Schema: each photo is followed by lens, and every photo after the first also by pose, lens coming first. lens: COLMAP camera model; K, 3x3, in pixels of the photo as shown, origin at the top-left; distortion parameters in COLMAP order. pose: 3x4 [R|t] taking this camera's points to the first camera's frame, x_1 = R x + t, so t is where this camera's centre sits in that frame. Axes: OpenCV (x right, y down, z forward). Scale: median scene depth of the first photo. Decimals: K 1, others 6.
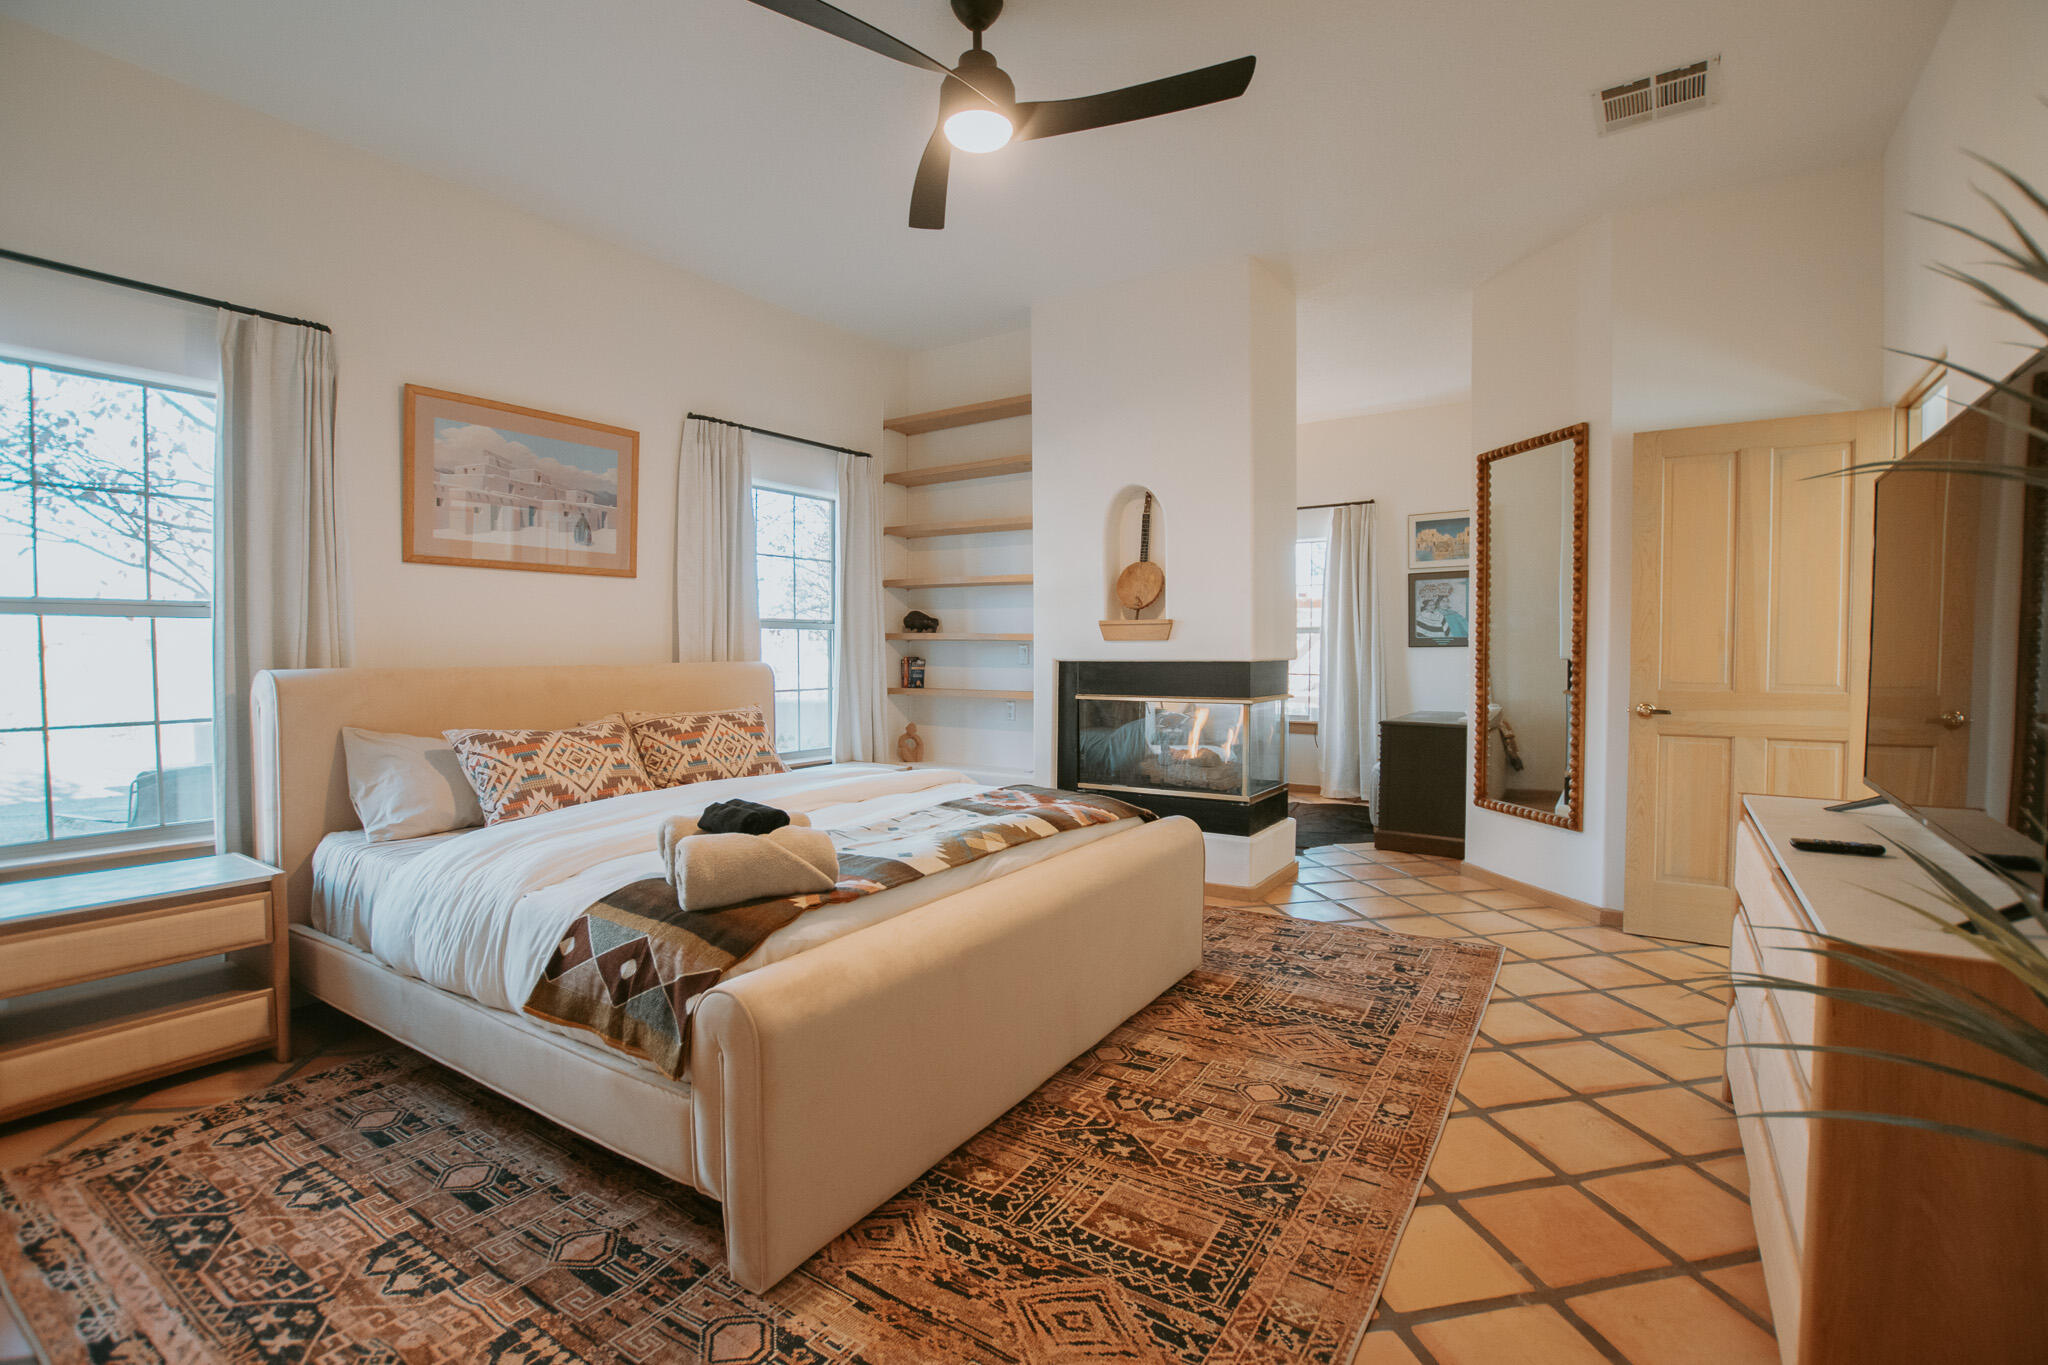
lens RADIAL K [[914.3, 0, 1039.7], [0, 914.3, 679.5], [0, 0, 1]] dist [-0.026326, 0.000294]
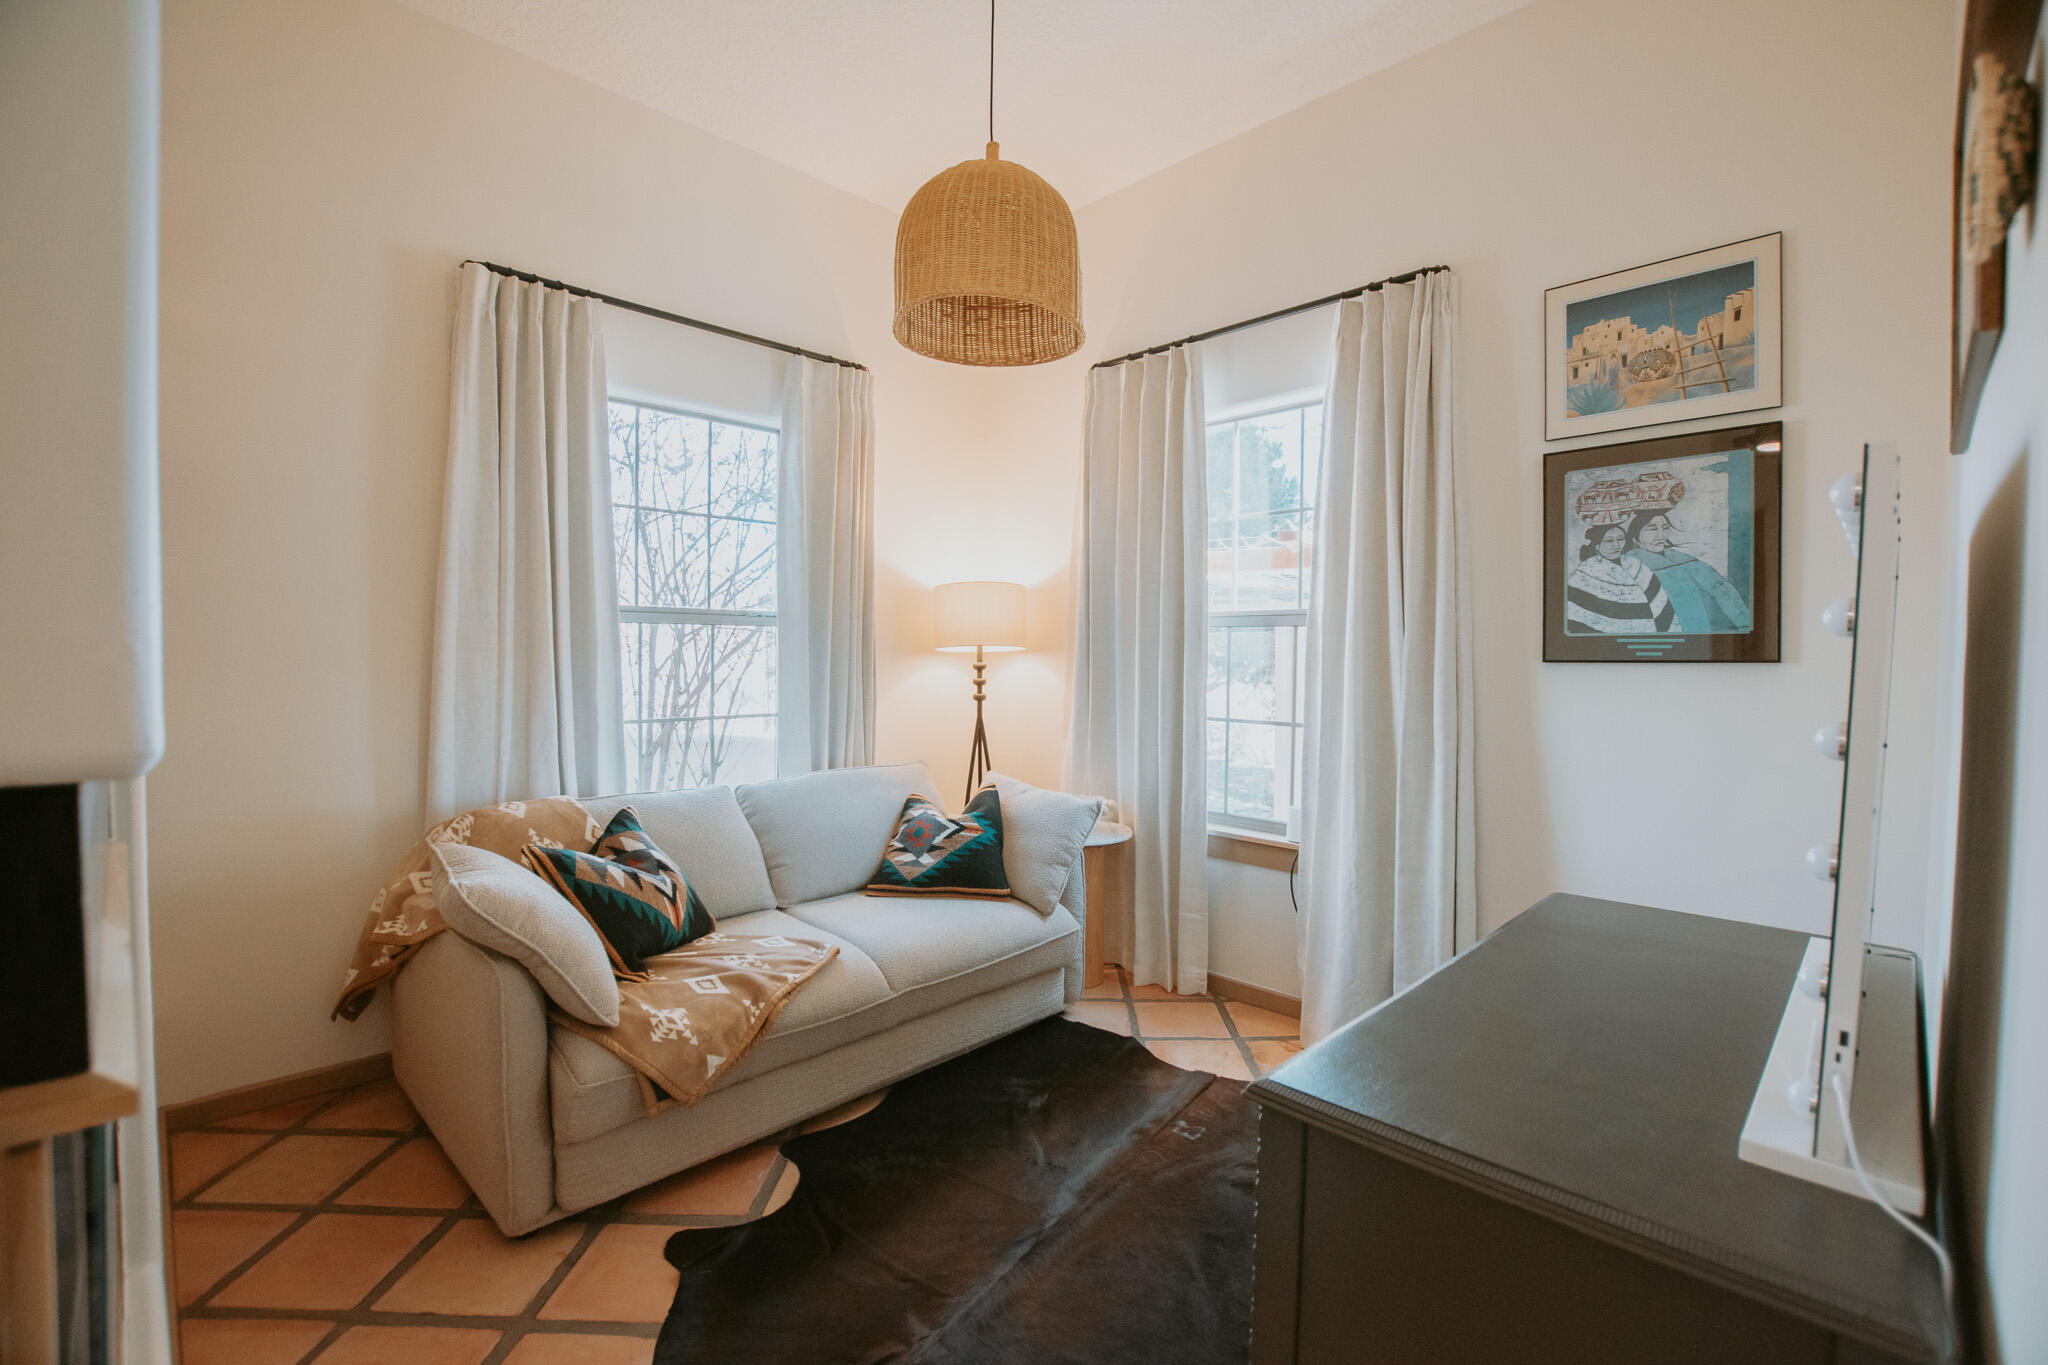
lens RADIAL K [[914.3, 0, 1007.2], [0, 914.3, 675.7], [0, 0, 1]] dist [-0.026326, 0.000294]
pose [[0.980426, 0.014933, -0.196320, 0.272765], [-0.015588, 0.999877, -0.001791, -0.026514], [0.196269, 0.004816, 0.980538, 0.618905]]
